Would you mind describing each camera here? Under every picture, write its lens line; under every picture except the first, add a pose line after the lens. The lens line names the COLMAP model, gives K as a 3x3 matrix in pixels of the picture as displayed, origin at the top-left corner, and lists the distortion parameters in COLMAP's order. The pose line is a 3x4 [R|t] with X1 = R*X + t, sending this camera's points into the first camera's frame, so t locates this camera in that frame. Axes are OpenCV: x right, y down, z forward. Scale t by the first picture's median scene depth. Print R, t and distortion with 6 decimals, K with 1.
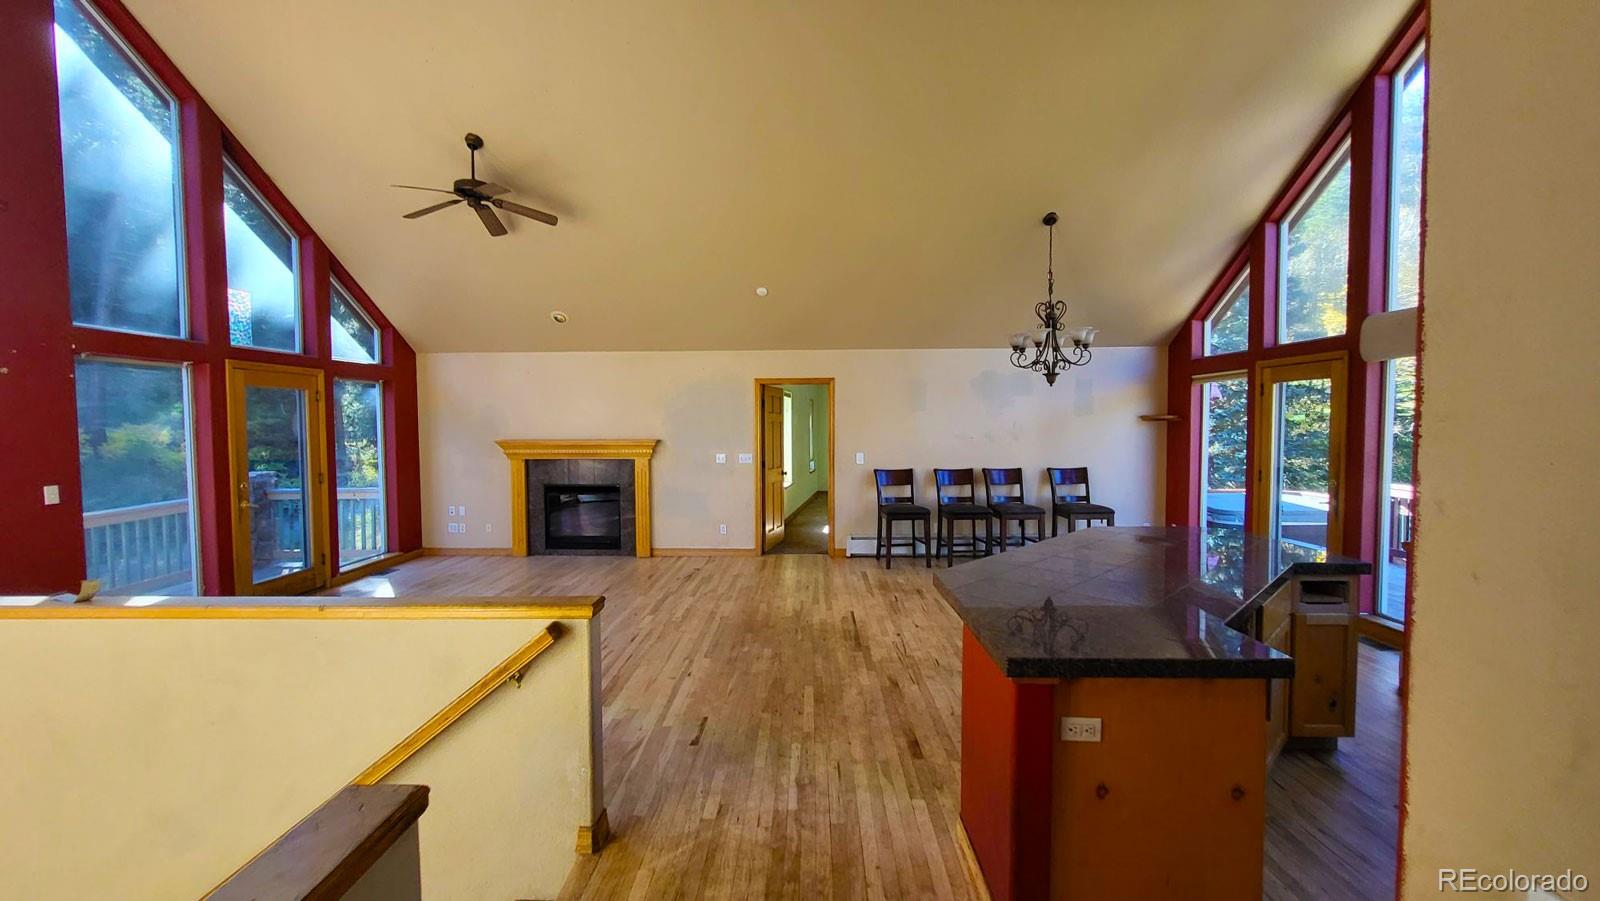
lens RADIAL K [[632.3, 0, 787.9], [0, 632.3, 450.6], [0, 0, 1]] dist [0.000091, -0.001124]
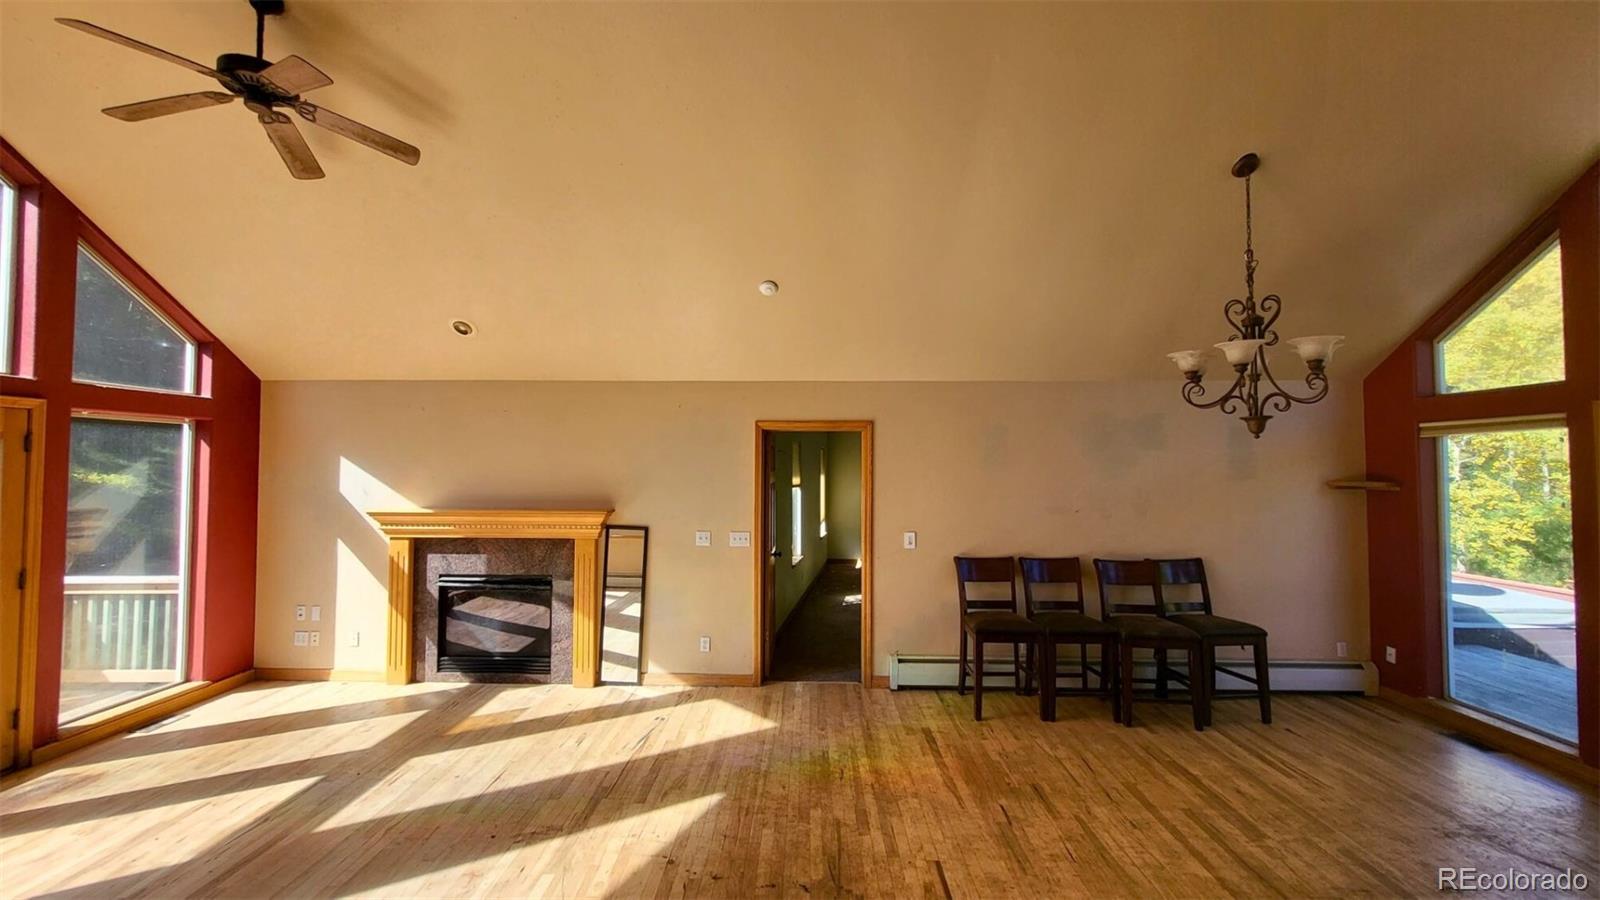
lens RADIAL K [[632.3, 0, 792.8], [0, 632.3, 453.1], [0, 0, 1]] dist [0.000091, -0.001124]
pose [[0.999913, 0.009119, 0.009506, -0.024620], [-0.008453, 0.997660, -0.067850, -0.044348], [-0.010103, 0.067764, 0.997650, 0.417574]]
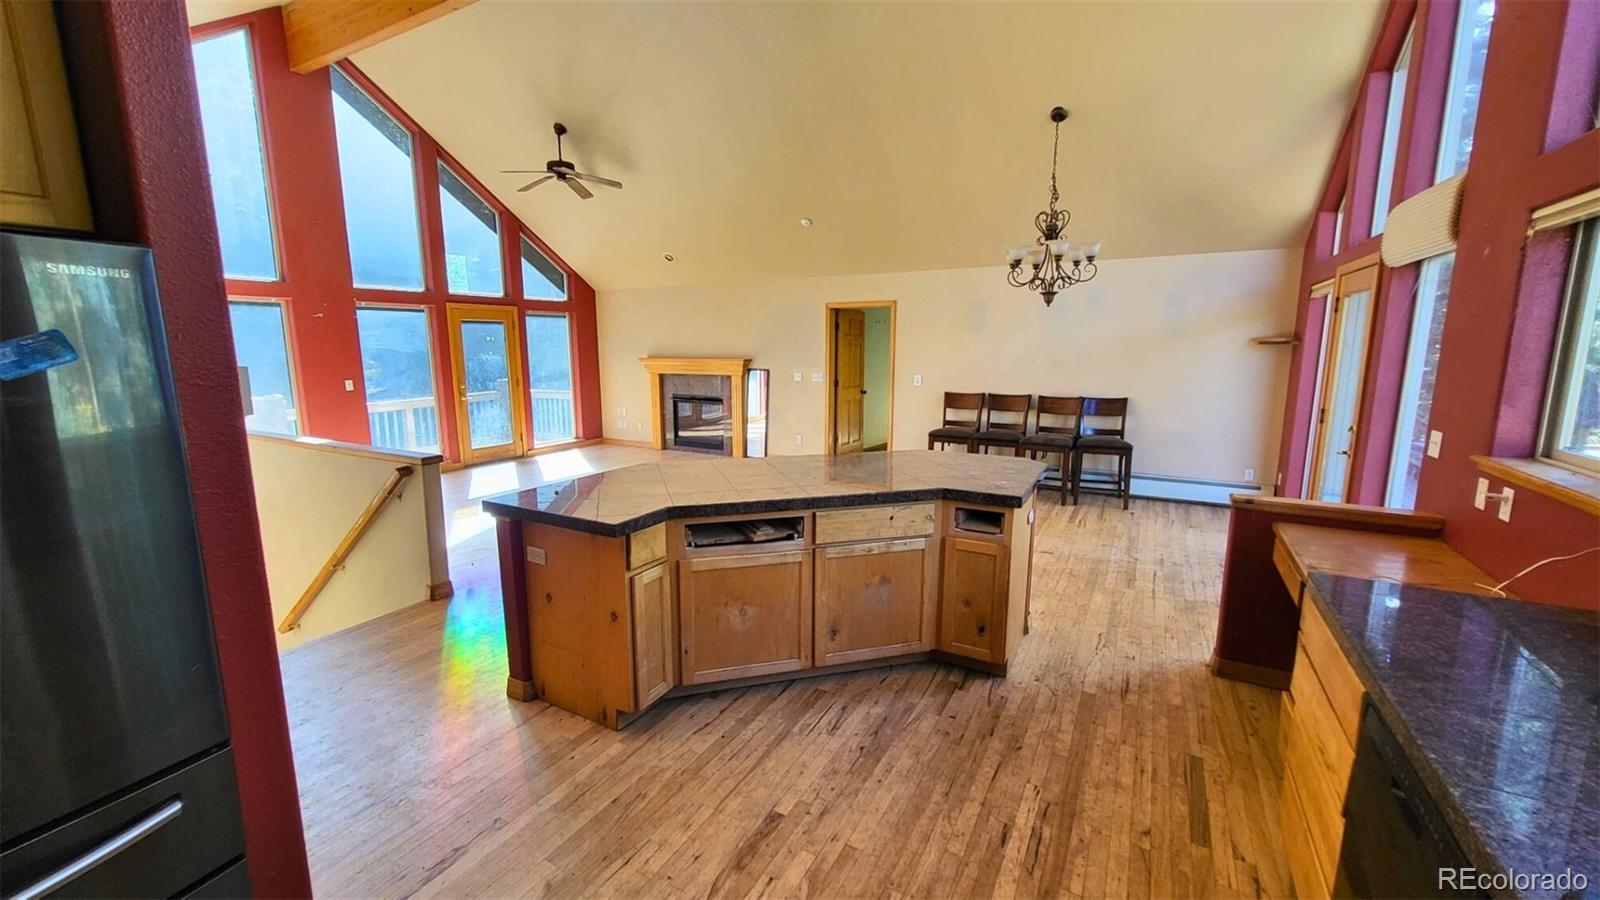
lens RADIAL K [[632.3, 0, 788.7], [0, 632.3, 450.4], [0, 0, 1]] dist [0.000091, -0.001124]
pose [[0.884861, 0.080370, -0.458871, 0.524802], [-0.022952, 0.991331, 0.129370, -0.004519], [0.465290, -0.103942, 0.879034, -0.004766]]
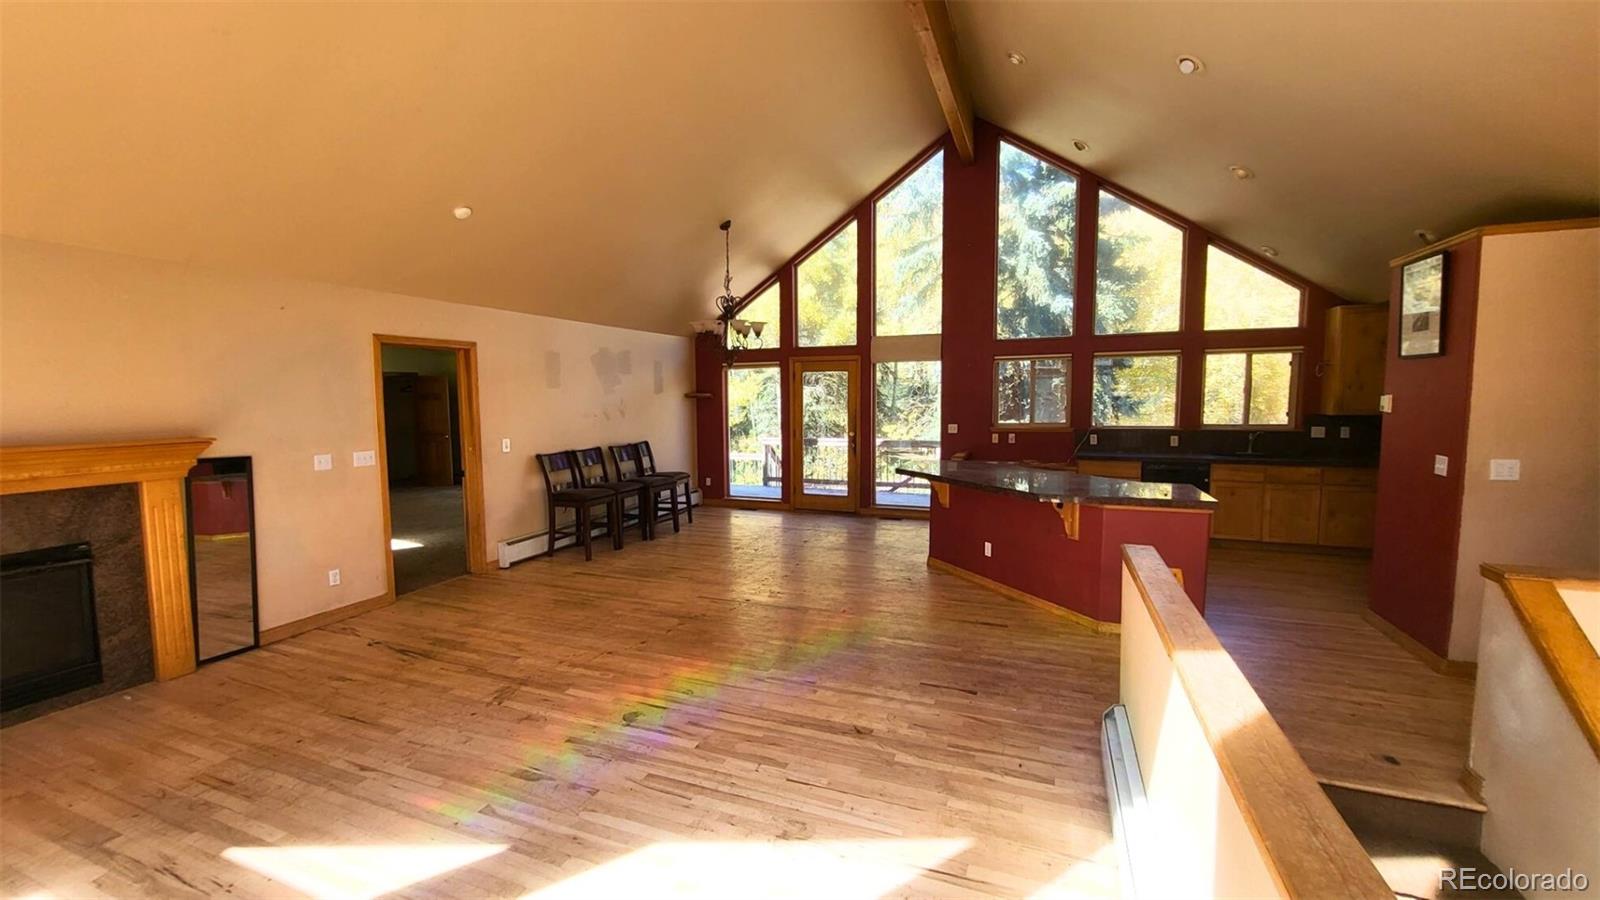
lens RADIAL K [[632.3, 0, 782.8], [0, 632.3, 455.9], [0, 0, 1]] dist [0.000091, -0.001124]
pose [[0.347894, -0.088647, 0.933333, -0.676837], [0.048561, 0.995887, 0.076487, -0.024431], [-0.936275, 0.018714, 0.350768, 0.497326]]
